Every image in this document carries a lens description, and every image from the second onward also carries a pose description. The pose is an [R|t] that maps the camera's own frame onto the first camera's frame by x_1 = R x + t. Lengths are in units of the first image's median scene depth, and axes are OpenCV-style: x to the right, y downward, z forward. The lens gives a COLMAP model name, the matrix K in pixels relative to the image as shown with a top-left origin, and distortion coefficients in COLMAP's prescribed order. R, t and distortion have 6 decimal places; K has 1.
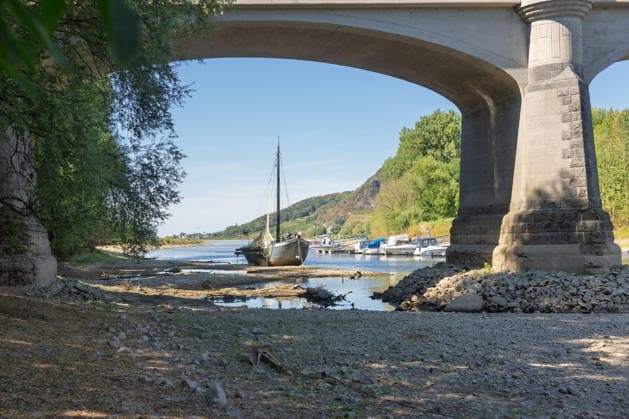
lens RADIAL K [[810.5, 0, 314.5], [0, 810.5, 209.5], [0, 0, 1]] dist [-0.006332, 0.034113]
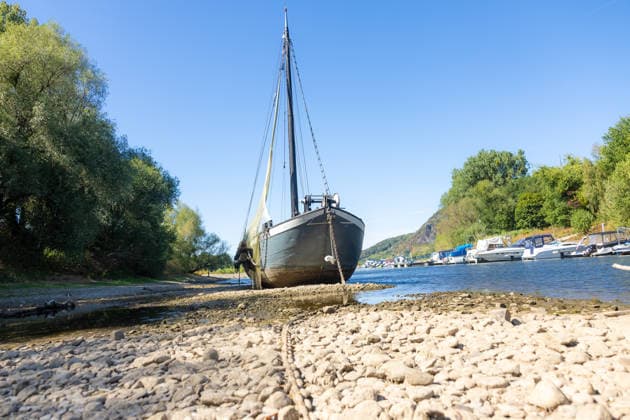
lens RADIAL K [[492.9, 0, 311.8], [0, 492.9, 210.2], [0, 0, 1]] dist [0.003918, 0.001649]
pose [[0.985542, -0.074351, -0.152245, 0.006171], [0.062403, 0.994692, -0.081812, 0.054398], [0.157519, 0.071128, 0.984951, 0.778893]]
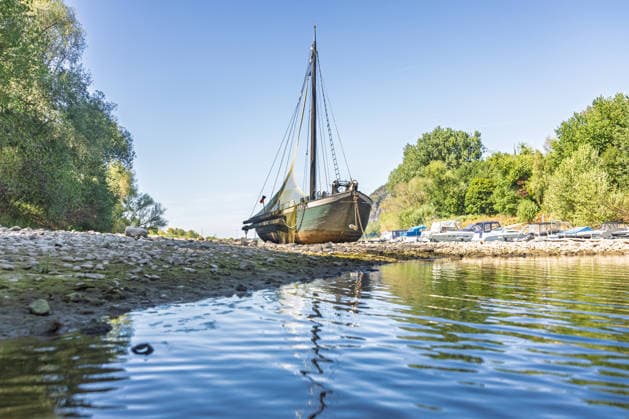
lens RADIAL K [[571.4, 0, 314.5], [0, 571.4, 209.5], [0, 0, 1]] dist [-0.007348, 0.002480]
pose [[0.999809, 0.008458, -0.017639, -0.038614], [-0.008848, 0.999715, -0.022185, 0.055732], [0.017446, 0.022337, 0.999598, 0.630957]]
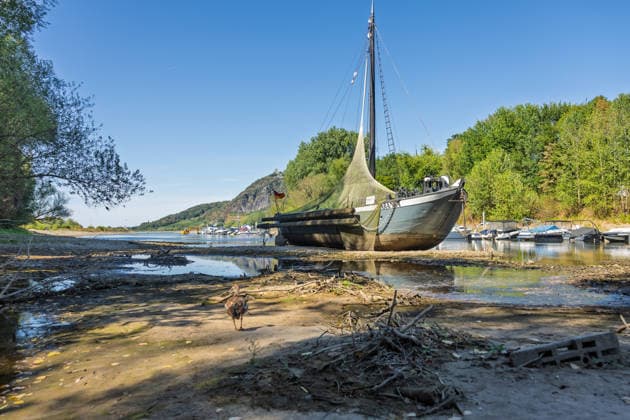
lens RADIAL K [[525.7, 0, 320.6], [0, 525.7, 209.5], [0, 0, 1]] dist [-0.002923, -0.002250]
pose [[0.975712, 0.023865, 0.217753, -0.155003], [-0.022109, 0.999700, -0.010494, 0.051978], [-0.217938, 0.005424, 0.975947, 0.734345]]
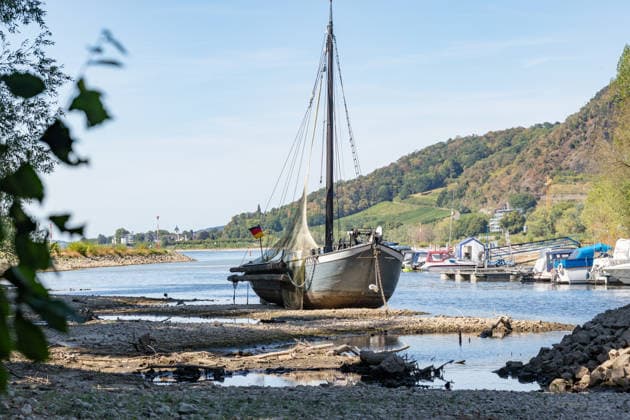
lens RADIAL K [[2083.9, 0, 315.0], [0, 2083.9, 210.0], [0, 0, 1]] dist [0.021645, -0.824642]
pose [[0.997614, 0.001996, -0.069005, 0.023471], [-0.000691, 0.999821, 0.018929, -0.001919], [0.069030, -0.018836, 0.997437, -0.080552]]
